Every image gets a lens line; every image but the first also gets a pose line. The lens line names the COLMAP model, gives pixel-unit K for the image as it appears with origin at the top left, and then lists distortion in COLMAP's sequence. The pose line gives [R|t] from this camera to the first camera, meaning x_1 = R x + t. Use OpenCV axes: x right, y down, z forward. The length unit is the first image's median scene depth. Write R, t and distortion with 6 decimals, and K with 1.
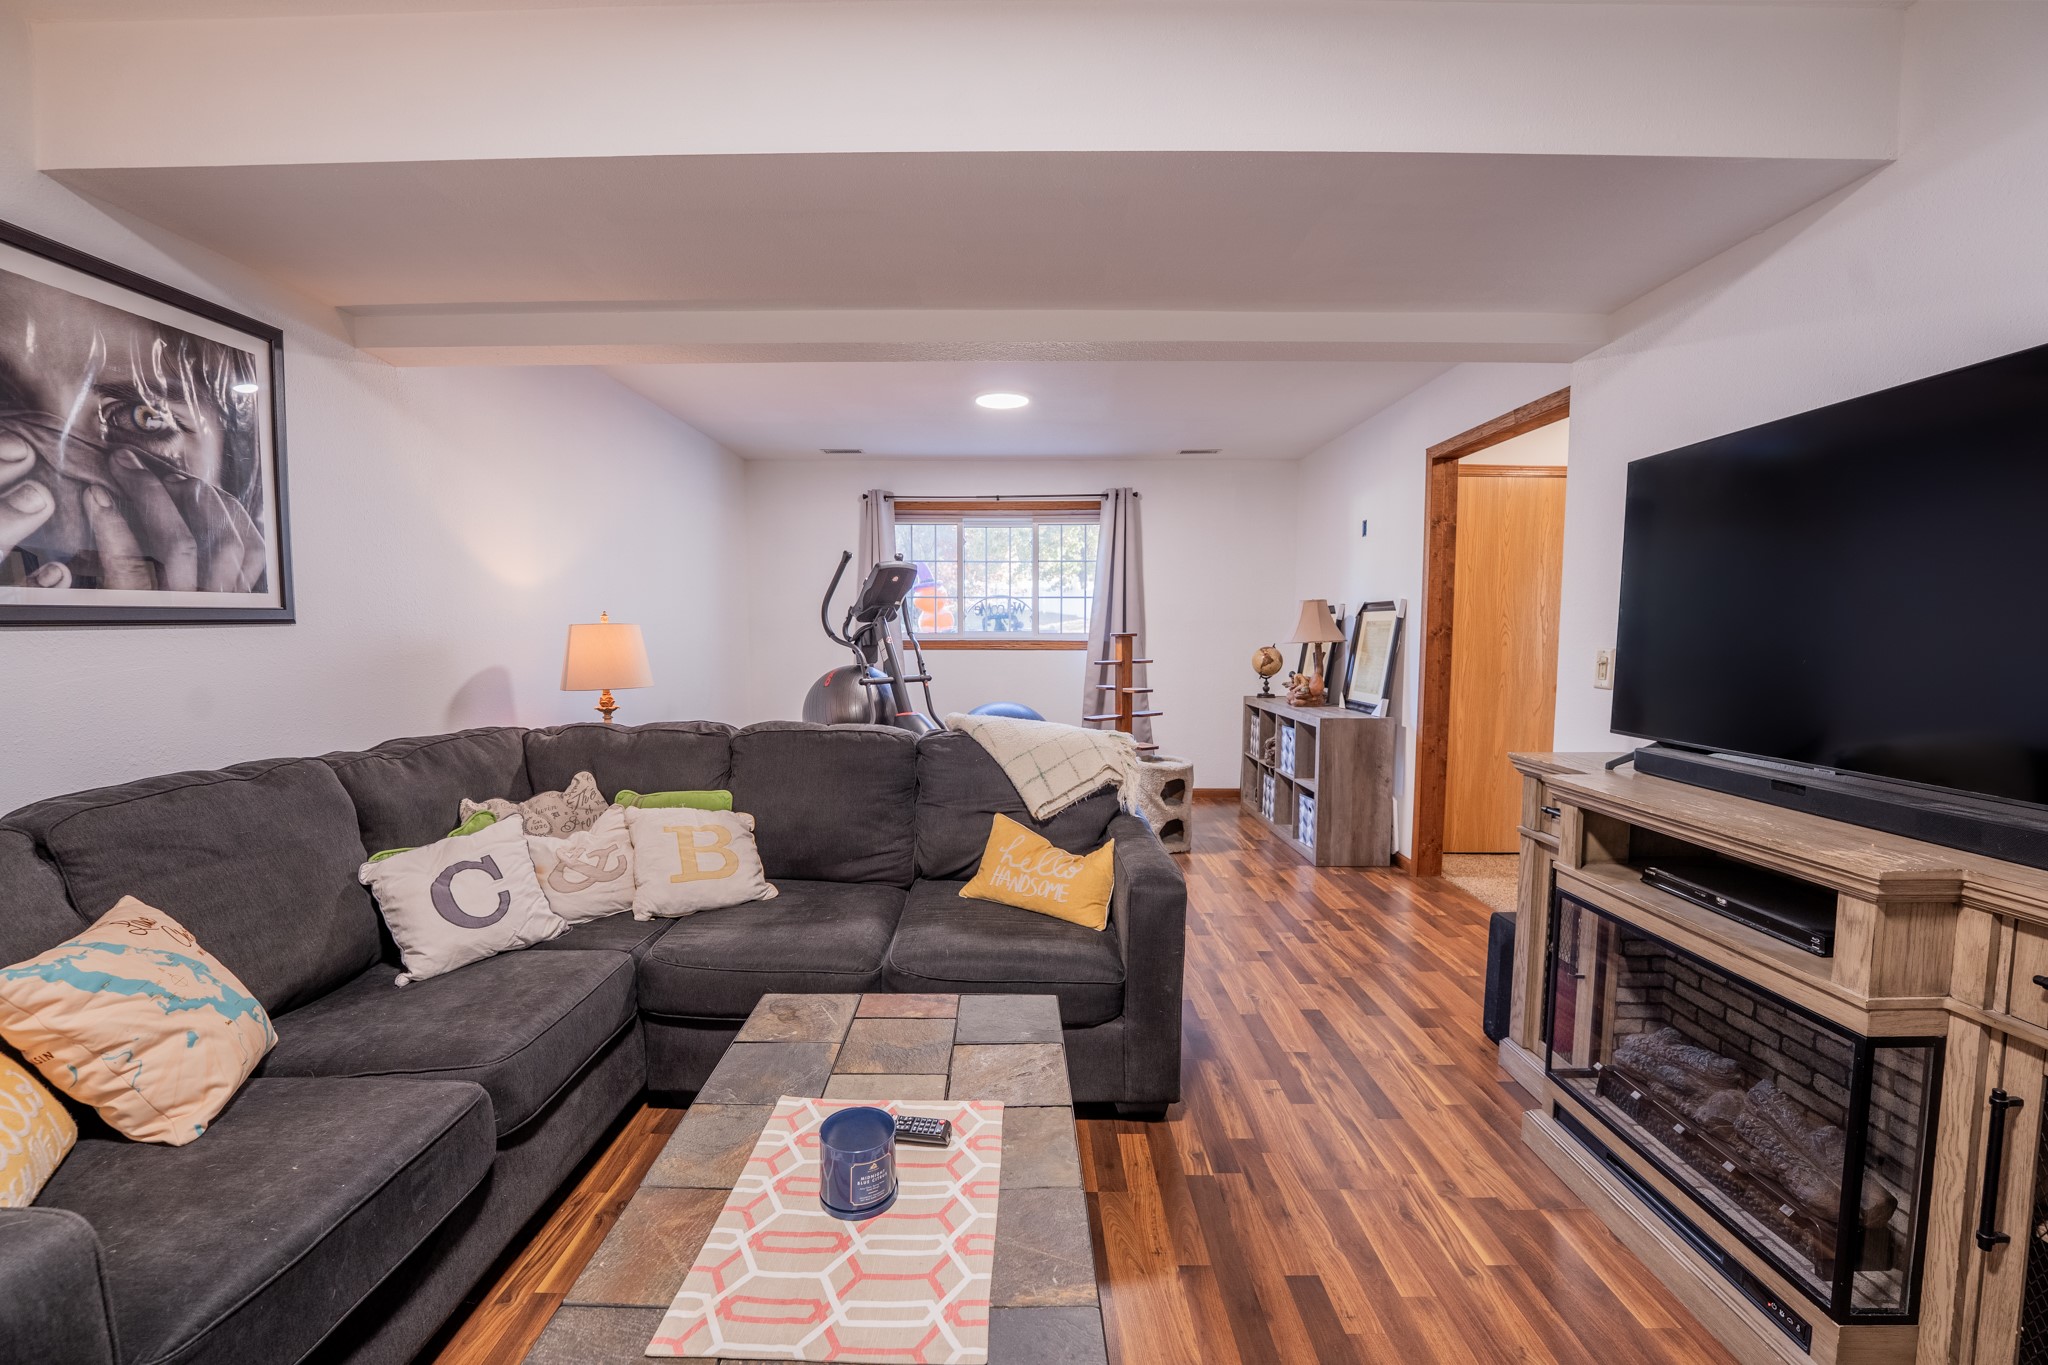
lens RADIAL K [[831.8, 0, 1016.3], [0, 831.8, 694.5], [0, 0, 1]] dist [-0.026655, 0.002035]
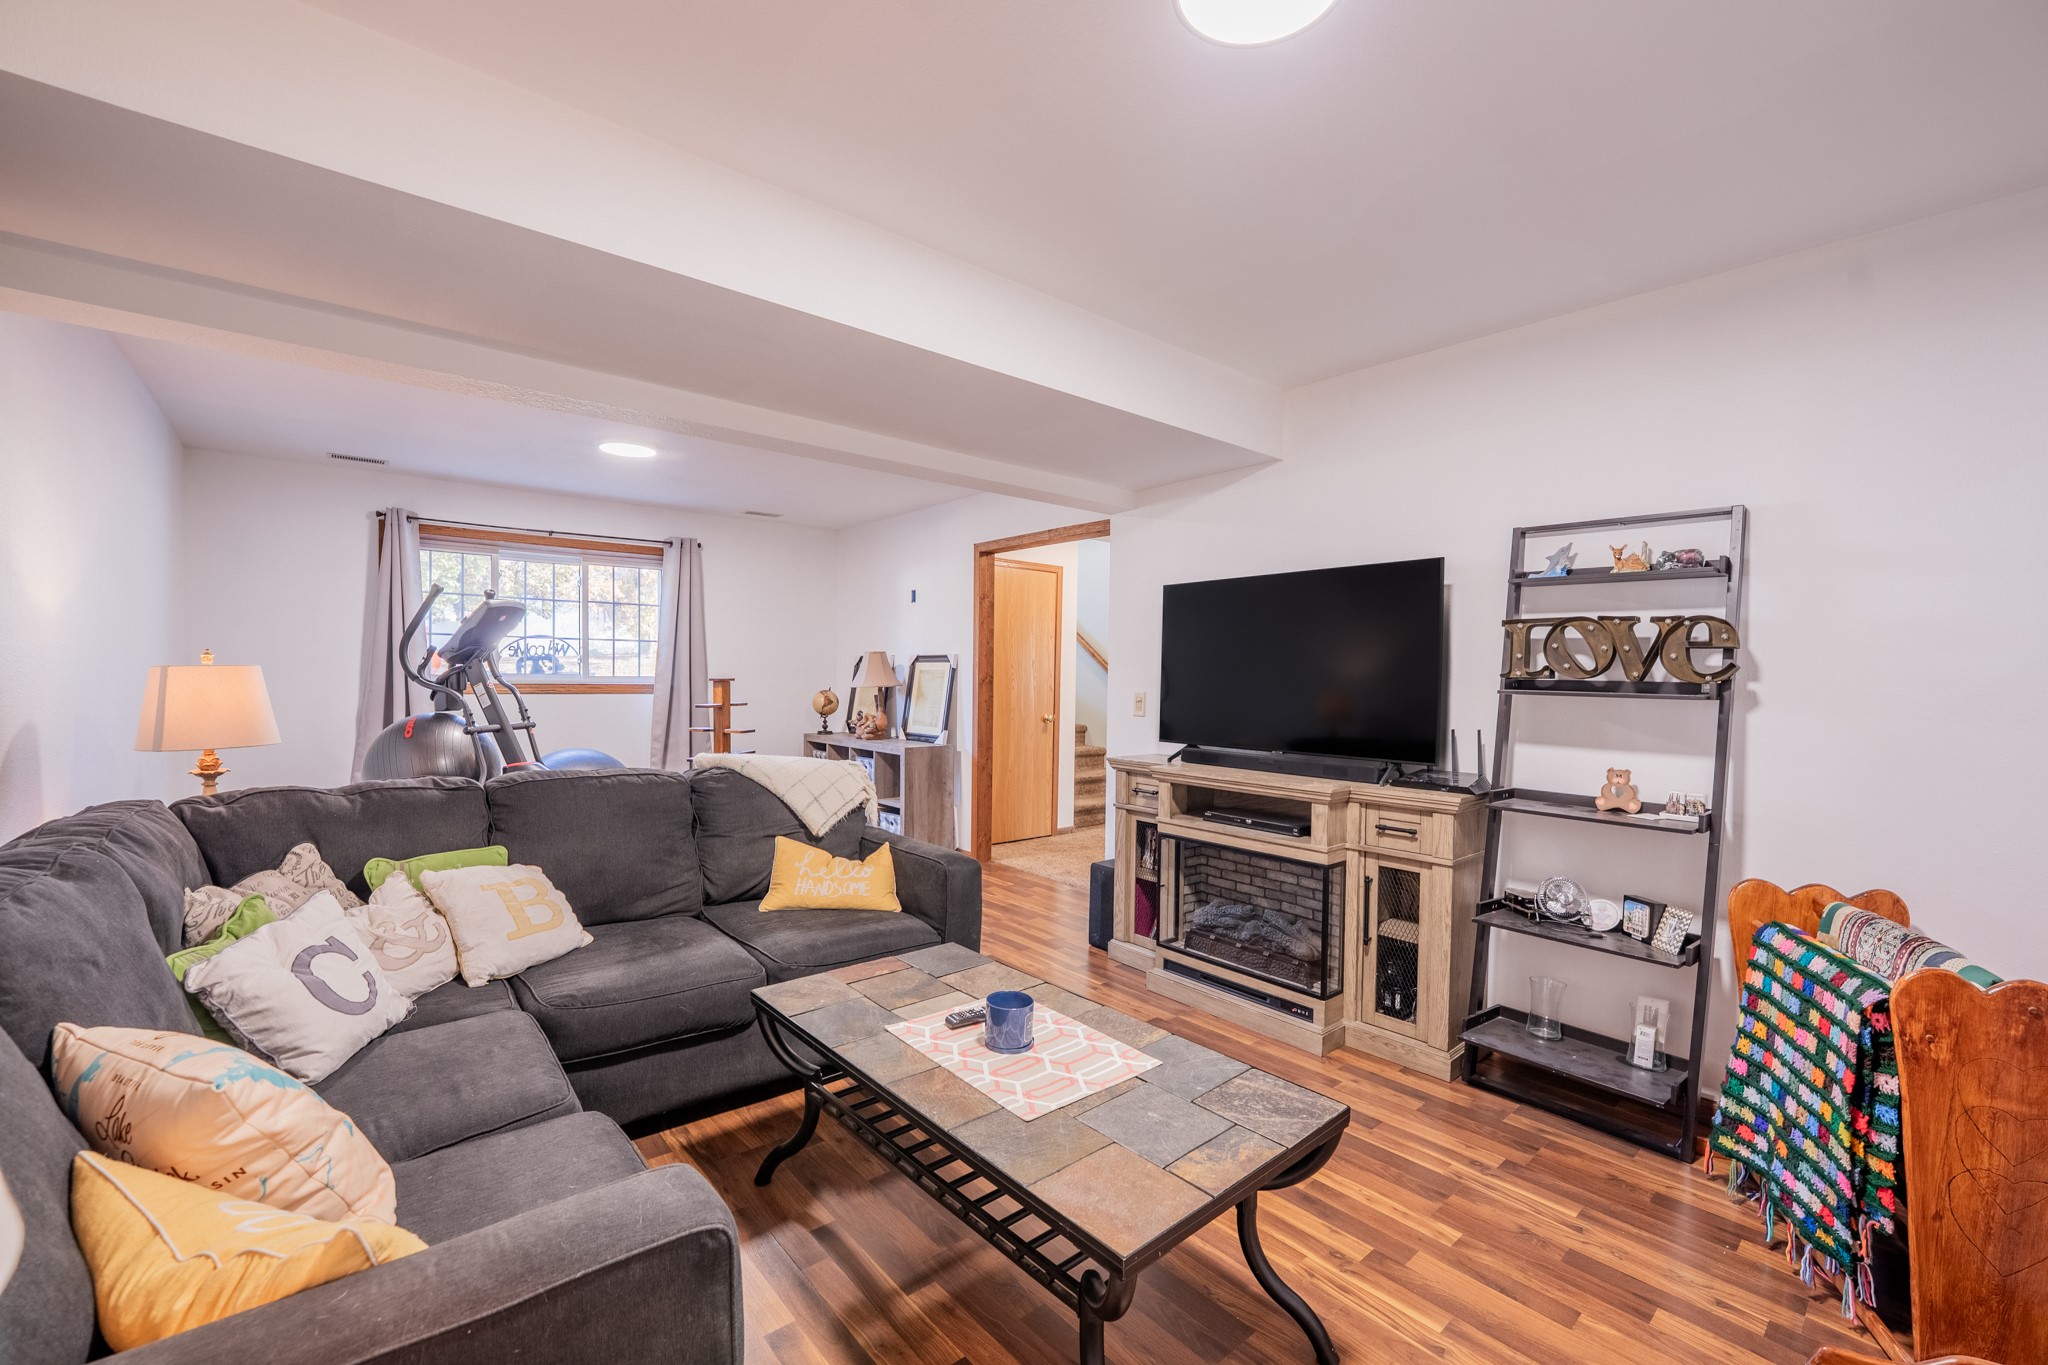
lens RADIAL K [[831.8, 0, 1016.3], [0, 831.8, 694.5], [0, 0, 1]] dist [-0.026655, 0.002035]
pose [[0.763111, -0.006227, 0.646237, -0.516290], [0.038011, 0.998655, -0.035263, -0.001110], [-0.645148, 0.051474, 0.762322, -0.106805]]
